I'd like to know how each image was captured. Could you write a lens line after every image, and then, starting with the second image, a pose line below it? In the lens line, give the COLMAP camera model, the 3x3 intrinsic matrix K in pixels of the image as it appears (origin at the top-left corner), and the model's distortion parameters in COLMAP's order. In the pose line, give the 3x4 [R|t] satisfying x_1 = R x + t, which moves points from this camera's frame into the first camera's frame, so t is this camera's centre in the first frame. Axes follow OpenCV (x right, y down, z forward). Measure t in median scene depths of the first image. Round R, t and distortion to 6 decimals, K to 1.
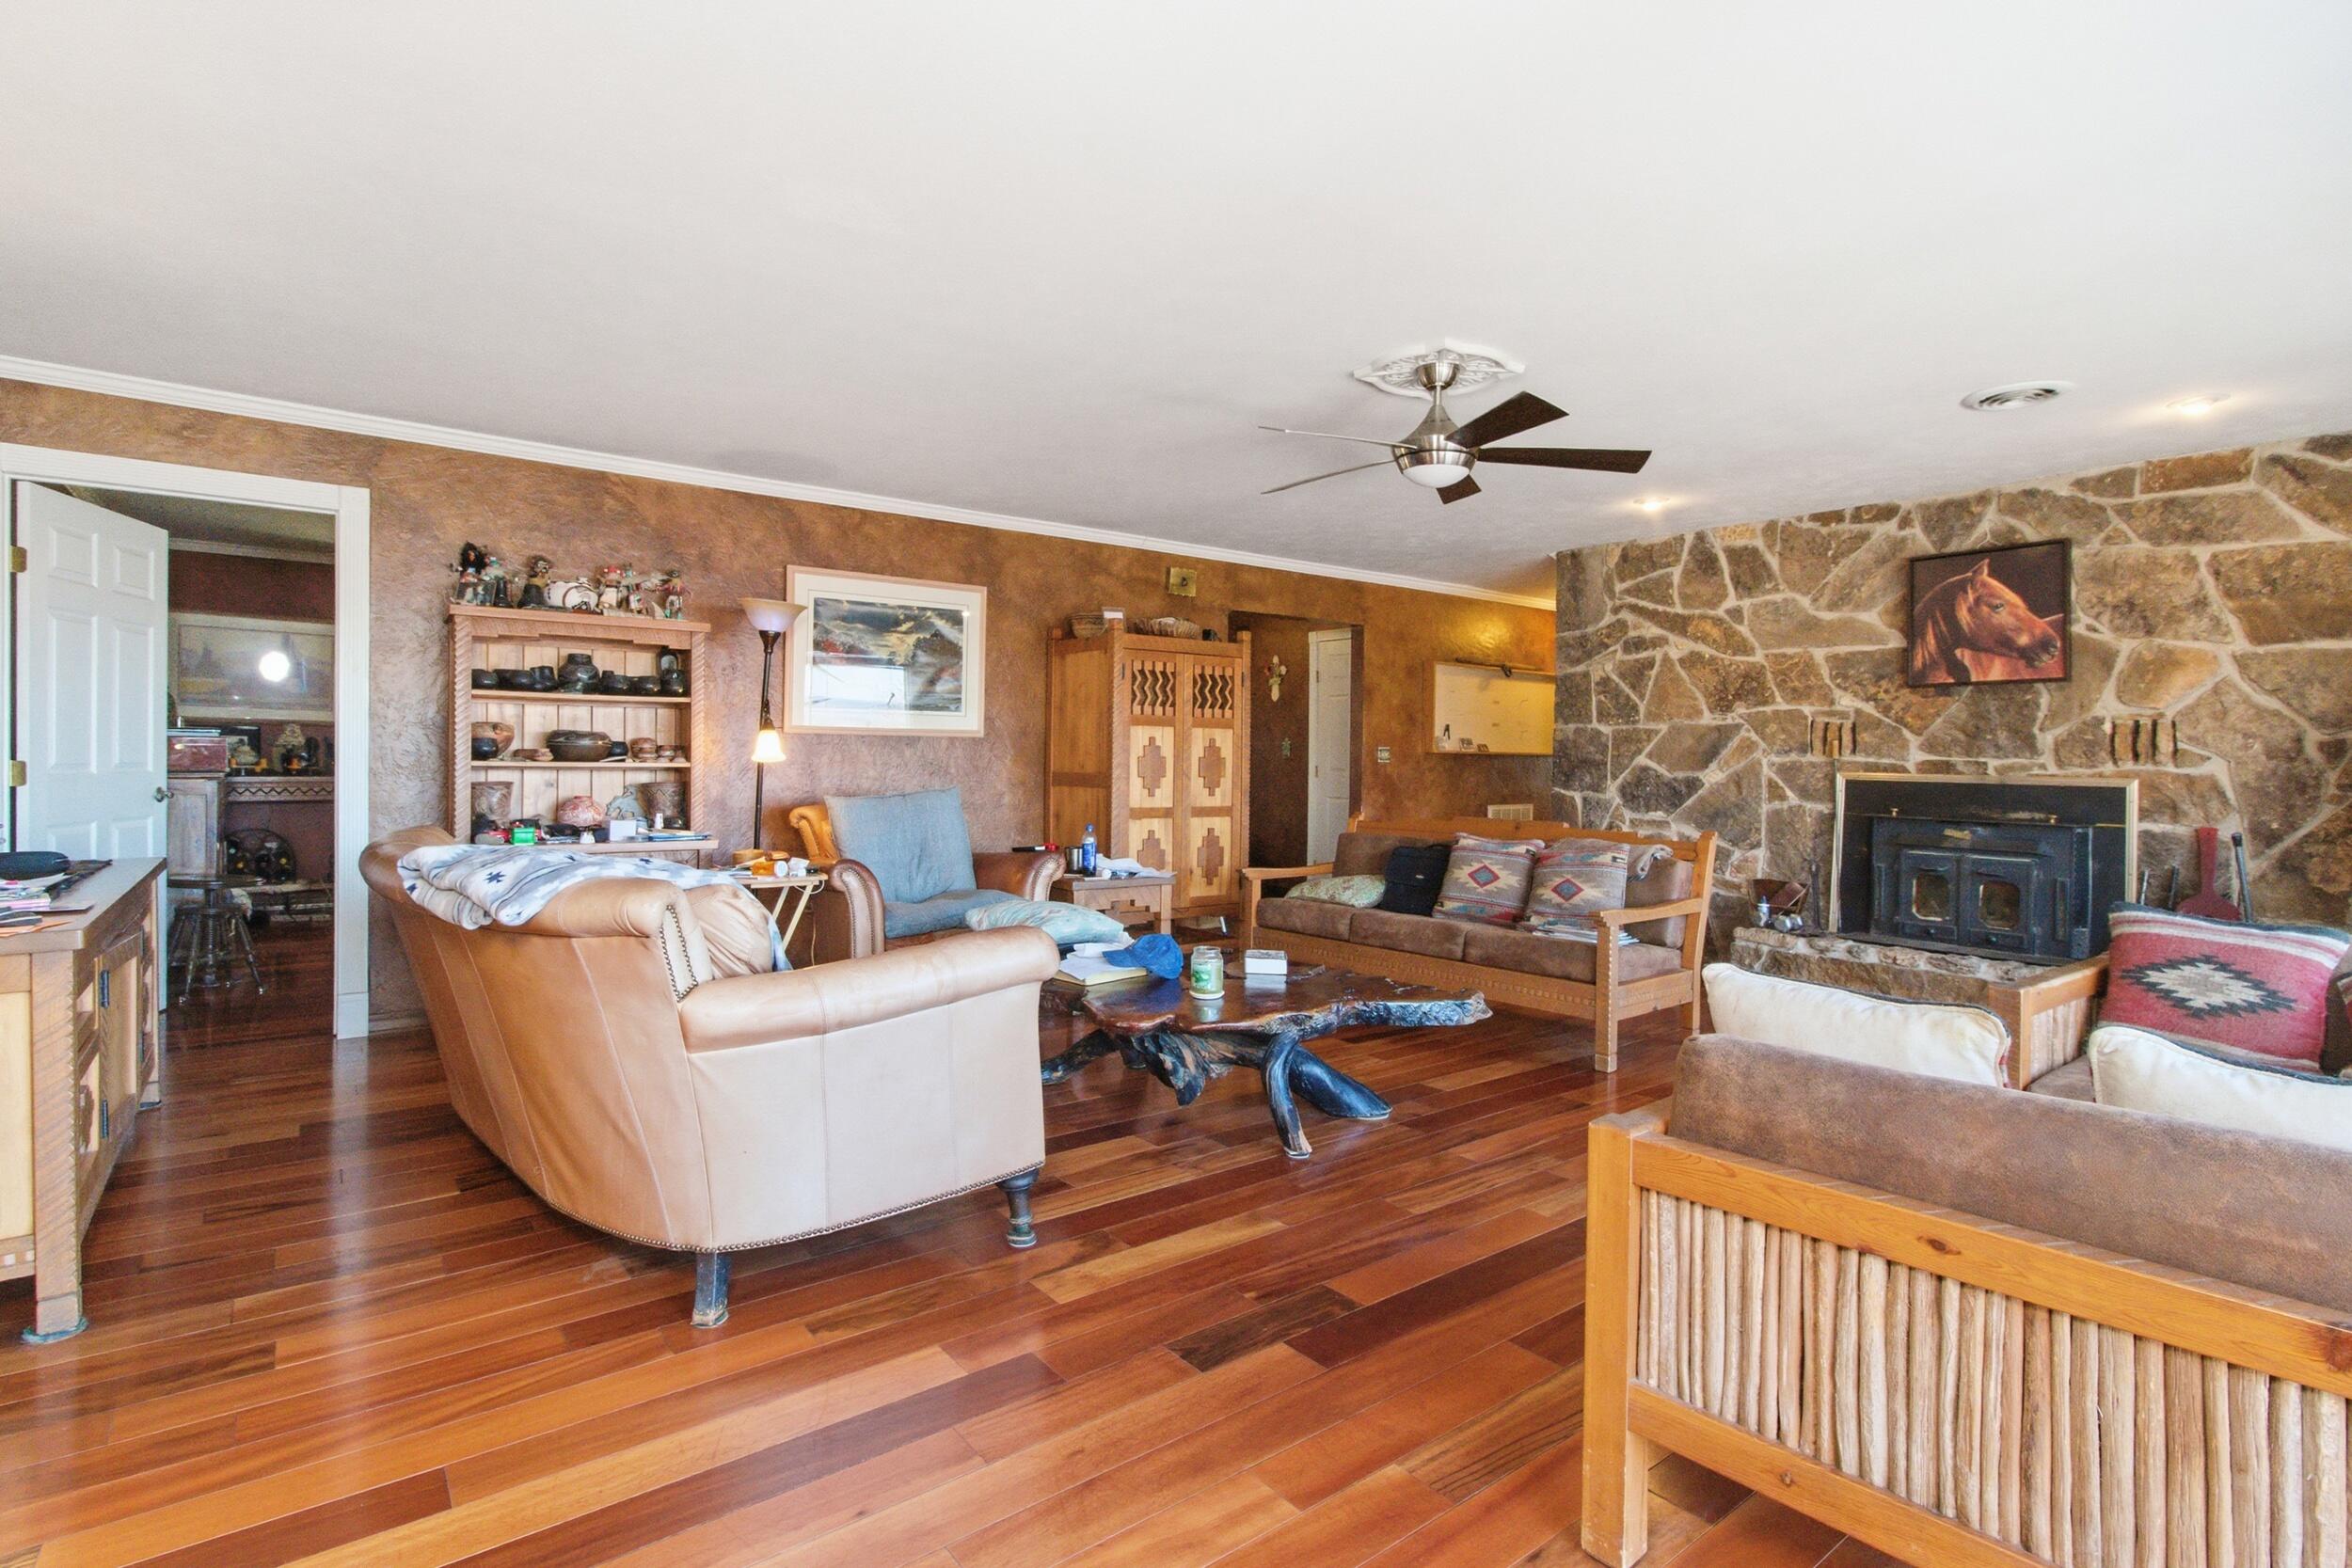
lens RADIAL K [[1113.3, 0, 1185.2], [0, 1113.3, 764.4], [0, 0, 1]] dist [-0.001456, 0.000809]
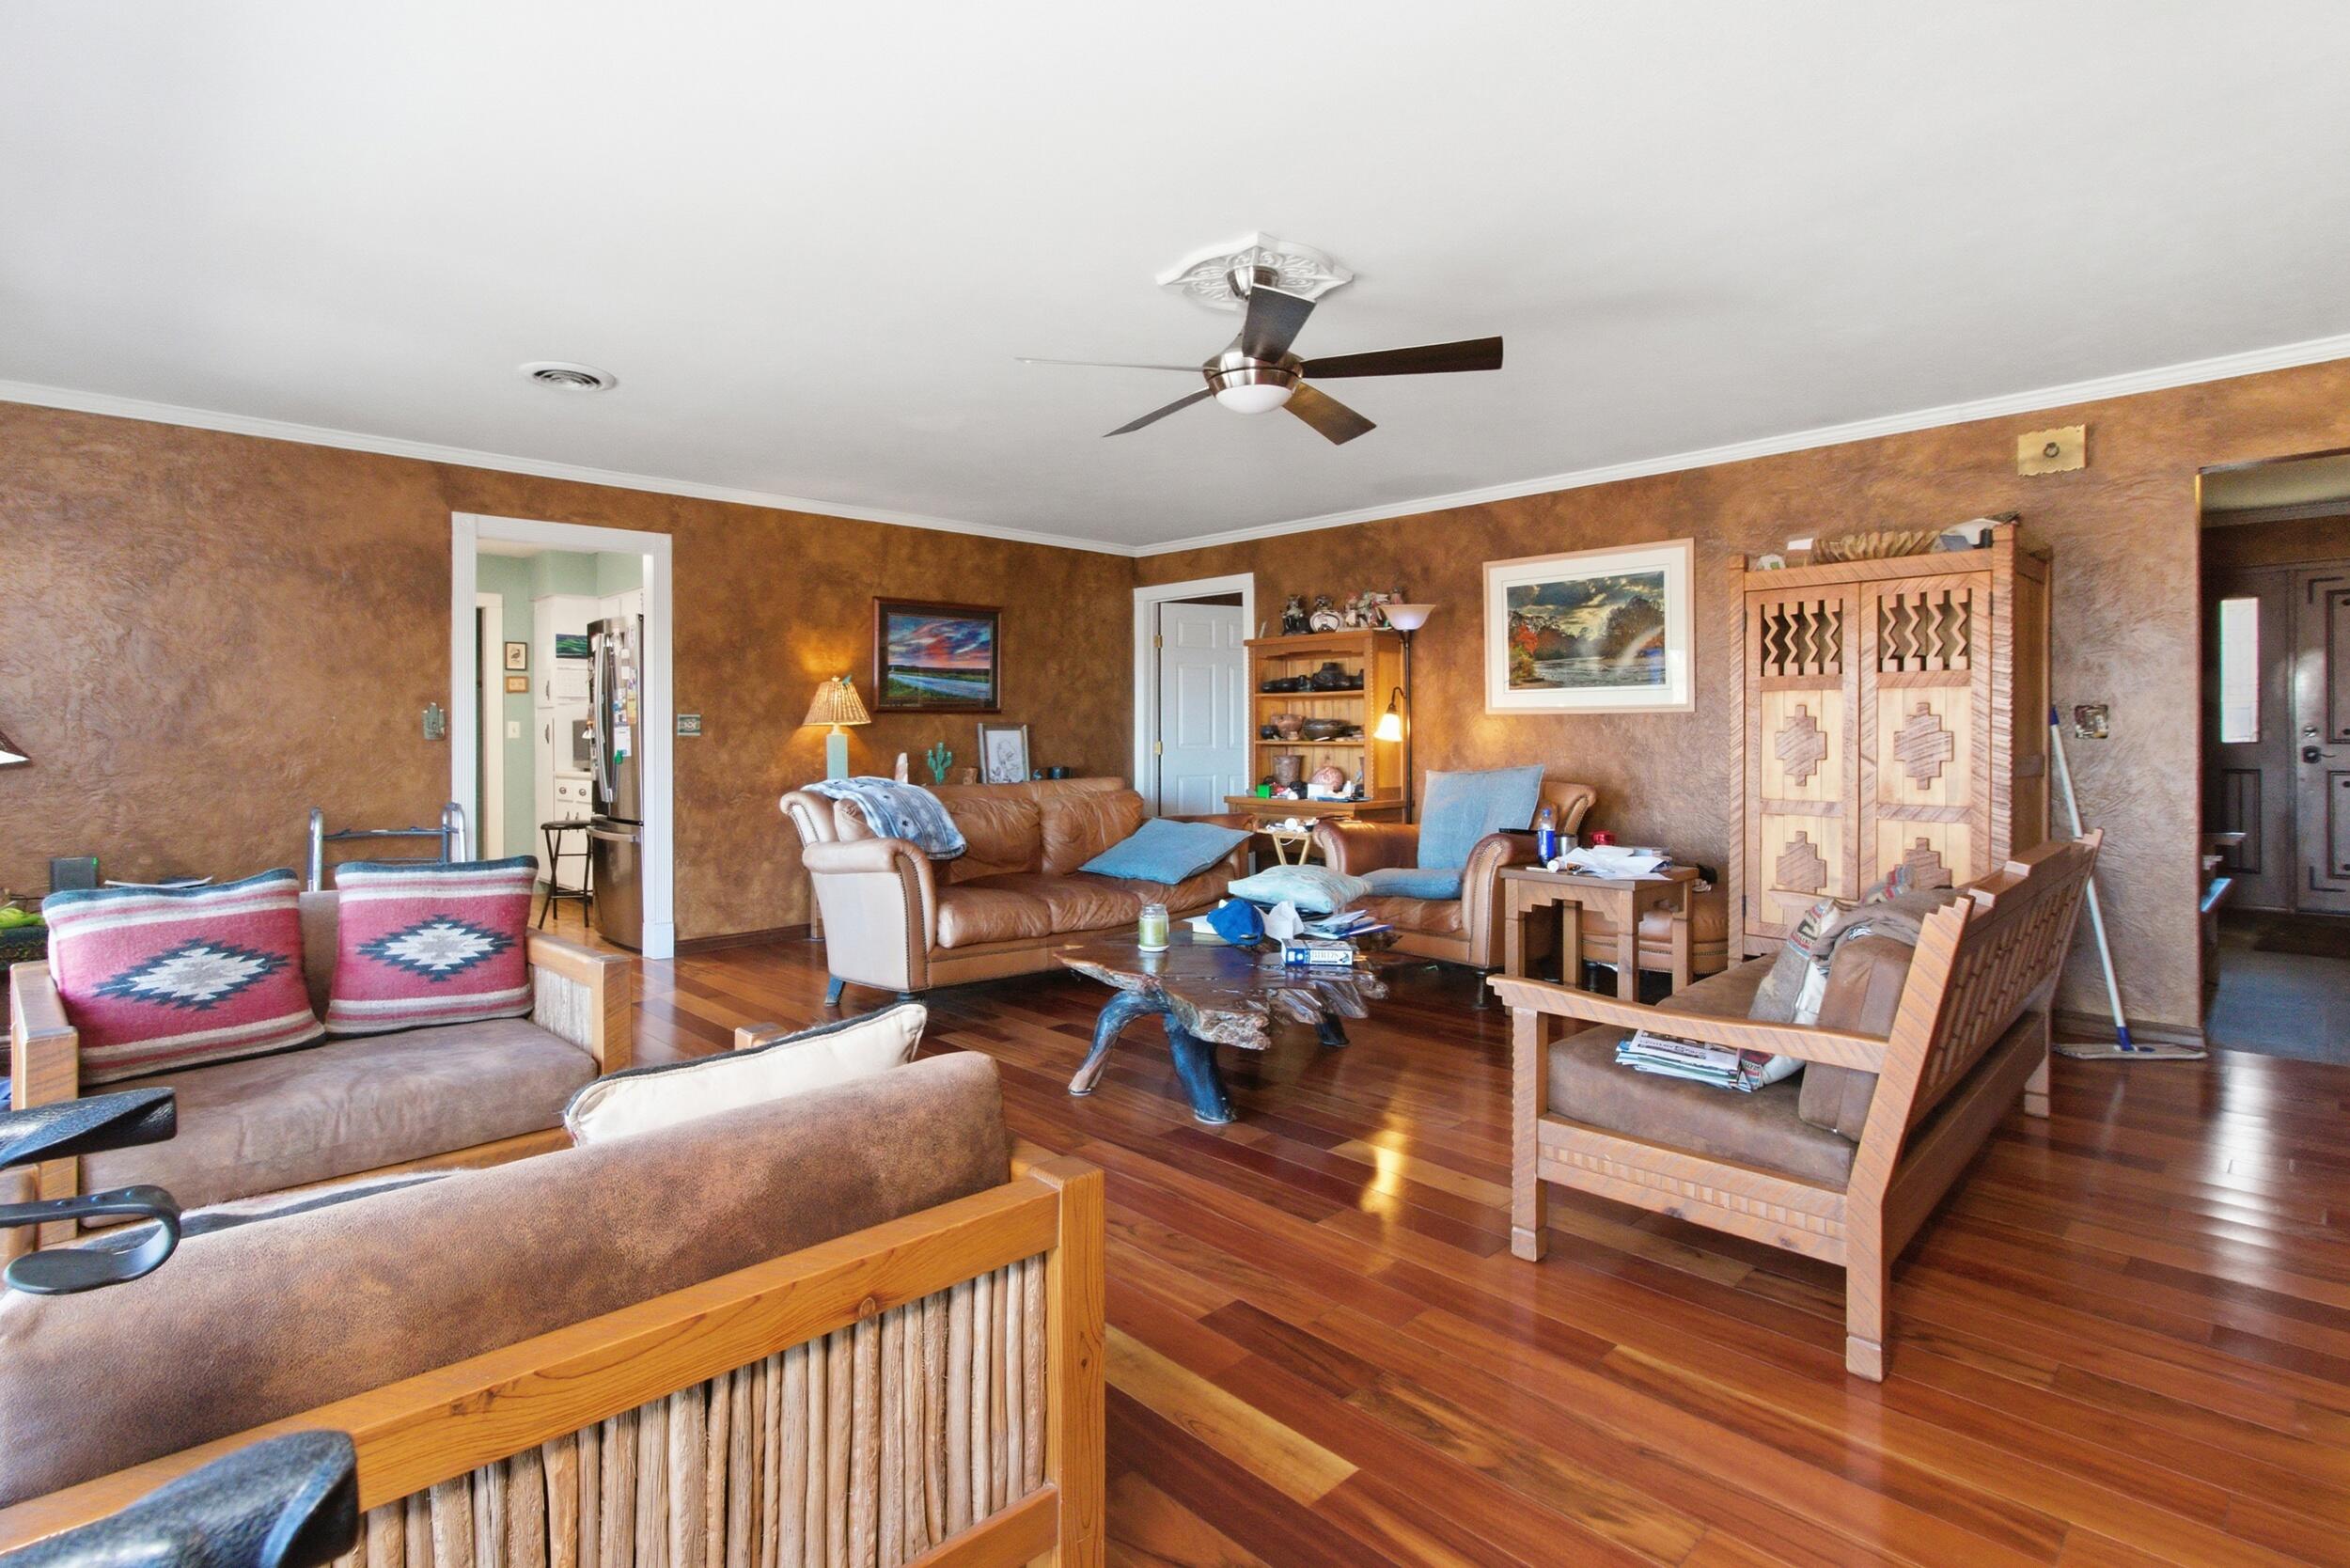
lens RADIAL K [[1112.5, 0, 1172.3], [0, 1112.5, 731.3], [0, 0, 1]] dist [-0.001456, 0.000809]
pose [[0.142455, -0.010254, -0.989748, 0.636163], [0.000032, 0.999946, -0.010355, 0.000369], [0.989801, 0.001443, 0.142448, 0.488254]]
